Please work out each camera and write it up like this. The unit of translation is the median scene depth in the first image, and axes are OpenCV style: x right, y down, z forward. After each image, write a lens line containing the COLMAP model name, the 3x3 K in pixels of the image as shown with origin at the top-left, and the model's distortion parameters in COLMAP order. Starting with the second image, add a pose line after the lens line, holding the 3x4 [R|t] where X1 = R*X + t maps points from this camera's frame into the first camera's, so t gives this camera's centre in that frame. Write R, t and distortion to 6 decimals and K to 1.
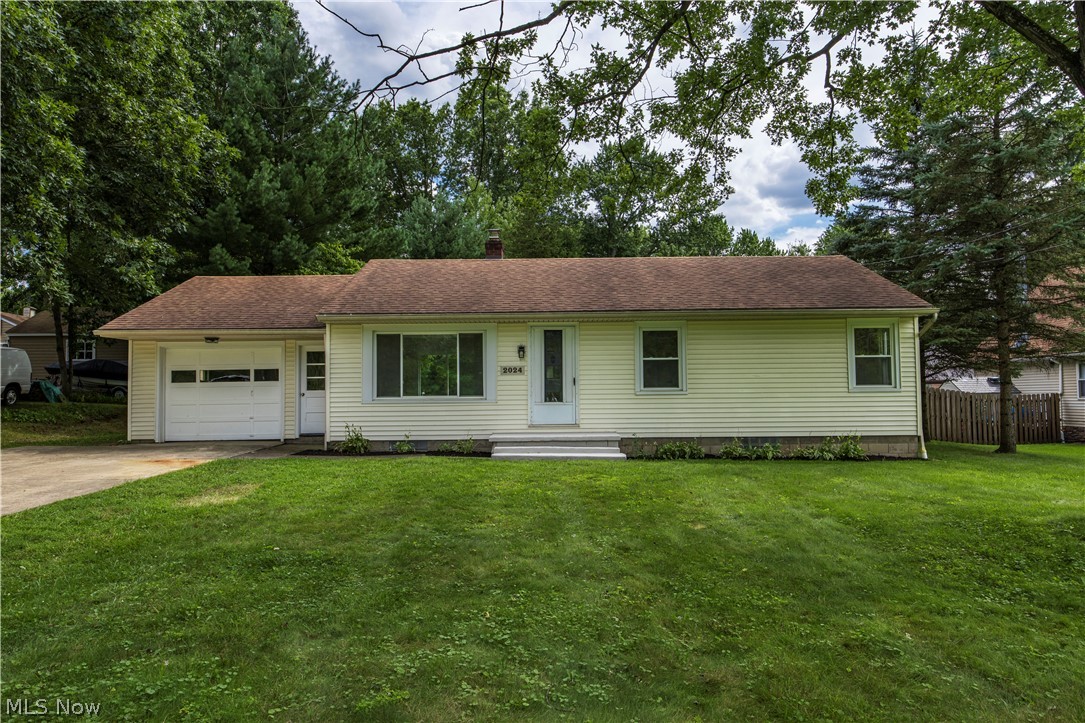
lens RADIAL K [[752.8, 0, 541.8], [0, 752.8, 366.7], [0, 0, 1]] dist [0.005232, -0.002702]
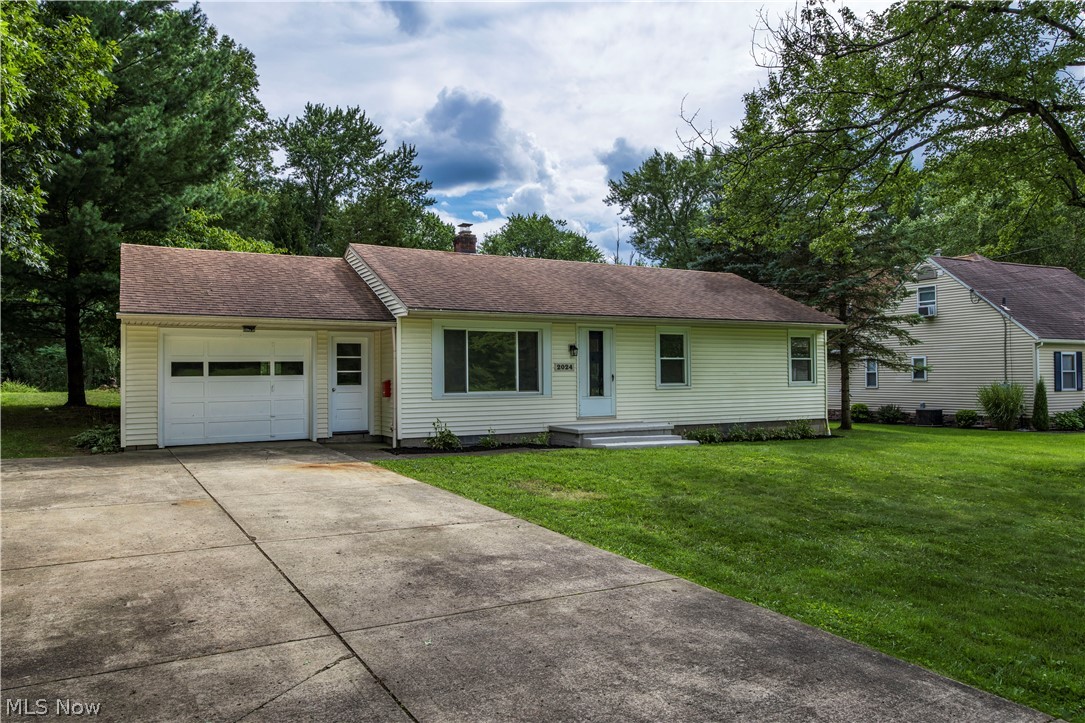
lens RADIAL K [[822.4, 0, 543.6], [0, 822.4, 358.1], [0, 0, 1]] dist [-0.006780, -0.000989]
pose [[0.861812, 0.014218, 0.507029, -0.663115], [-0.020397, 0.999770, 0.006634, -0.015492], [-0.506818, -0.016059, 0.861904, -0.003127]]
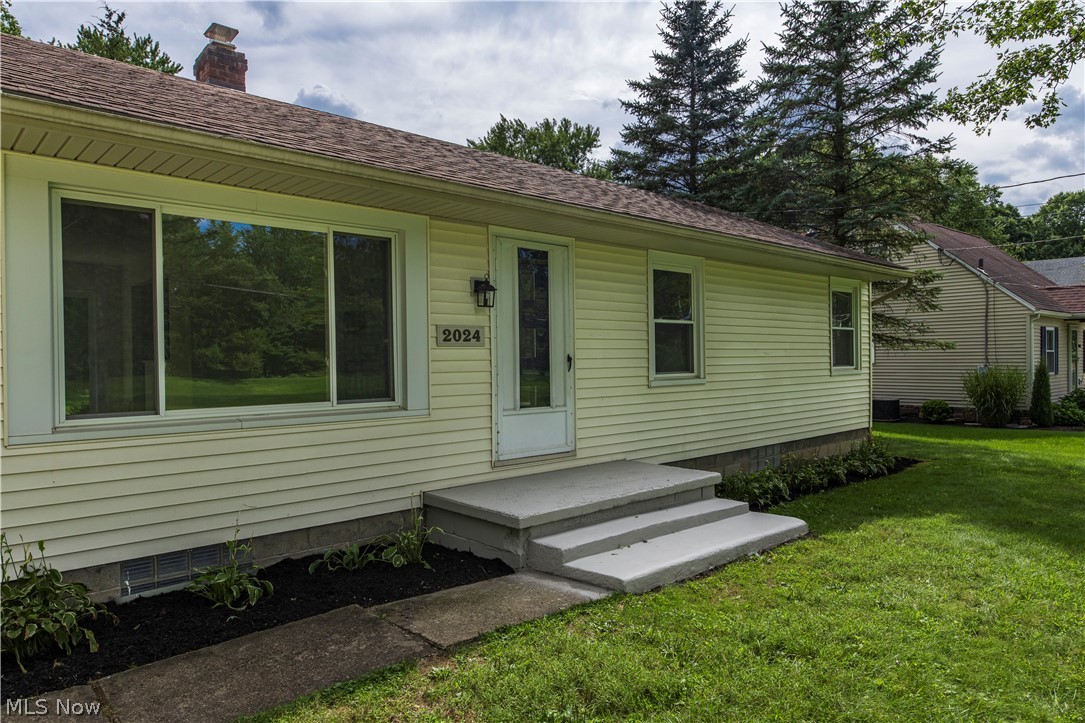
lens RADIAL K [[706.3, 0, 550.7], [0, 706.3, 359.7], [0, 0, 1]] dist [0.004595, 0.000157]
pose [[0.715431, -0.000268, 0.698683, -0.276663], [-0.022606, 0.999467, 0.023531, 0.007747], [-0.698317, -0.032629, 0.715044, 0.683876]]
